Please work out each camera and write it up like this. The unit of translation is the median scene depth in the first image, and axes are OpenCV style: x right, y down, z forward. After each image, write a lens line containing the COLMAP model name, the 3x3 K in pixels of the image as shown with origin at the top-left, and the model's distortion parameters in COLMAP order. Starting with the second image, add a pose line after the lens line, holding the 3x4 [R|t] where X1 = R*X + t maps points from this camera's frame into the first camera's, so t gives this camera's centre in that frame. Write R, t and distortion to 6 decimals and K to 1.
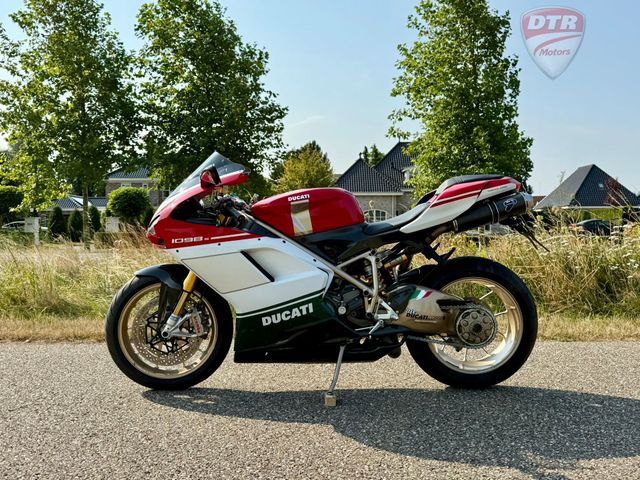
lens RADIAL K [[706.1, 0, 321.0], [0, 706.1, 238.5], [0, 0, 1]] dist [0.050208, 0.000000]
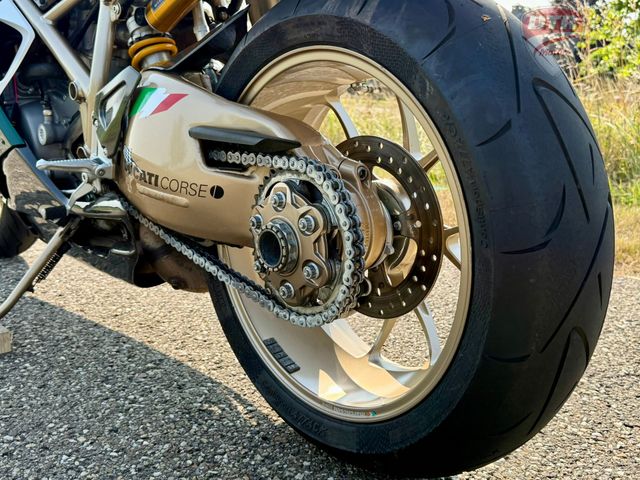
lens RADIAL K [[706.1, 0, 321.5], [0, 706.1, 242.0], [0, 0, 1]] dist [0.050208, 0.000000]
pose [[0.666432, 0.183253, -0.722694, 0.417264], [-0.052965, 0.978510, 0.199279, 0.073266], [0.743682, -0.094528, 0.661817, 0.848294]]
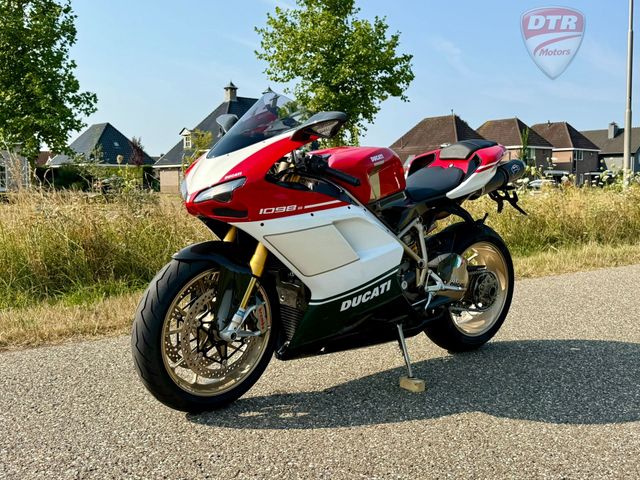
lens RADIAL K [[706.1, 0, 321.5], [0, 706.1, 246.0], [0, 0, 1]] dist [0.050208, 0.000000]
pose [[0.773155, -0.045869, 0.632556, -0.616489], [0.000969, 0.997465, 0.071146, -0.012438], [-0.634216, -0.054394, 0.771240, 0.374226]]
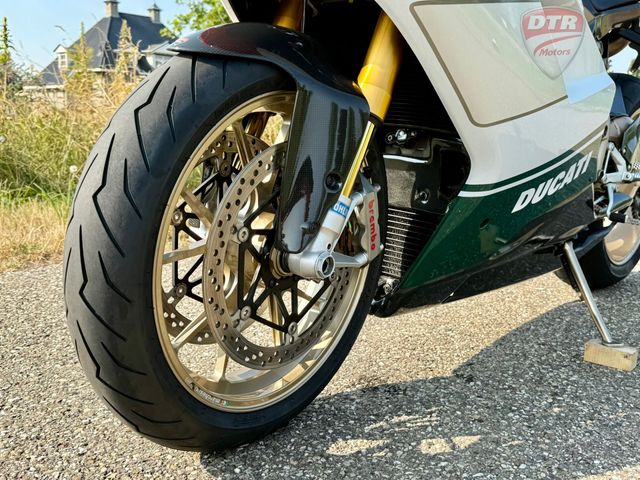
lens RADIAL K [[706.1, 0, 325.8], [0, 706.1, 255.5], [0, 0, 1]] dist [0.050208, 0.000000]
pose [[0.660867, -0.117078, 0.741315, -0.439605], [-0.019750, 0.984702, 0.173124, 0.080200], [-0.750243, -0.129053, 0.648445, 0.814051]]
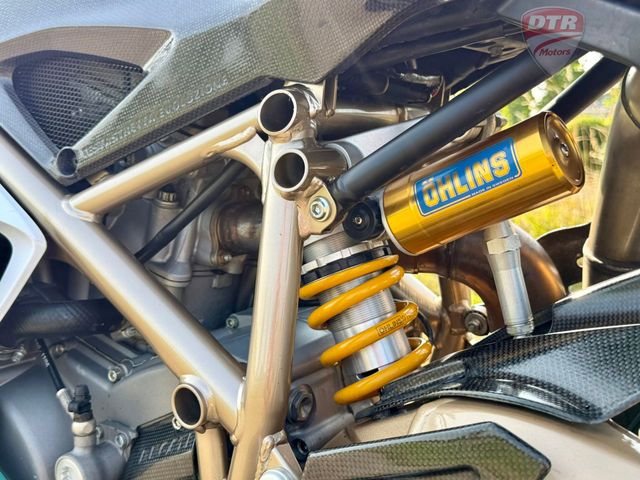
lens RADIAL K [[706.1, 0, 321.9], [0, 706.1, 244.1], [0, 0, 1]] dist [0.050208, 0.000000]
pose [[0.795787, 0.094115, -0.598219, 0.164347], [-0.031762, 0.992976, 0.113969, 0.028945], [0.604743, -0.071694, 0.793187, 0.907612]]
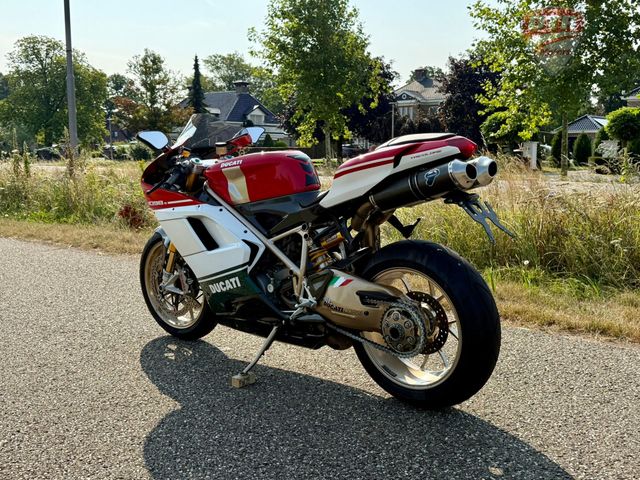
lens RADIAL K [[706.1, 0, 313.7], [0, 706.1, 235.9], [0, 0, 1]] dist [0.050208, 0.000000]
pose [[0.742293, 0.083199, -0.664891, 0.670079], [-0.011293, 0.993674, 0.111732, -0.067897], [0.669981, -0.075429, 0.738537, 0.367260]]
